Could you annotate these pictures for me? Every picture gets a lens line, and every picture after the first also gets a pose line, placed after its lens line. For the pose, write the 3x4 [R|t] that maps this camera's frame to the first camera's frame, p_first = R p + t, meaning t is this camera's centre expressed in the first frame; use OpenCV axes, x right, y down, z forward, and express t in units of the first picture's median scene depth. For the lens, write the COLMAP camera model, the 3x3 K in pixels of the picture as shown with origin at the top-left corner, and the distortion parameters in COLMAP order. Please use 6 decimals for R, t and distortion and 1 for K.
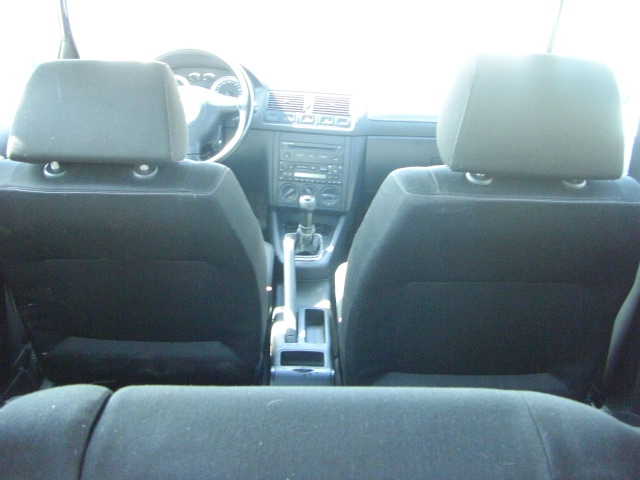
lens RADIAL K [[720.2, 0, 318.9], [0, 720.2, 211.7], [0, 0, 1]] dist [-0.205955, 0.198540]
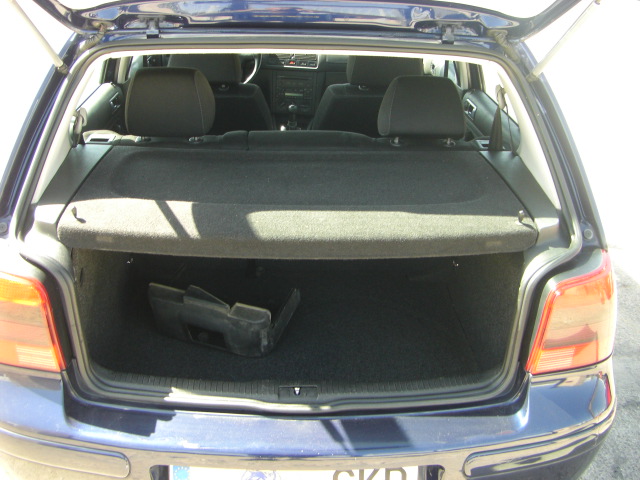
lens RADIAL K [[720.2, 0, 318.9], [0, 720.2, 211.7], [0, 0, 1]] dist [-0.205955, 0.198540]
pose [[0.999651, -0.016620, 0.020540, 0.008149], [0.014820, 0.996281, 0.084880, 0.087243], [-0.021874, -0.084546, 0.996179, -0.773352]]
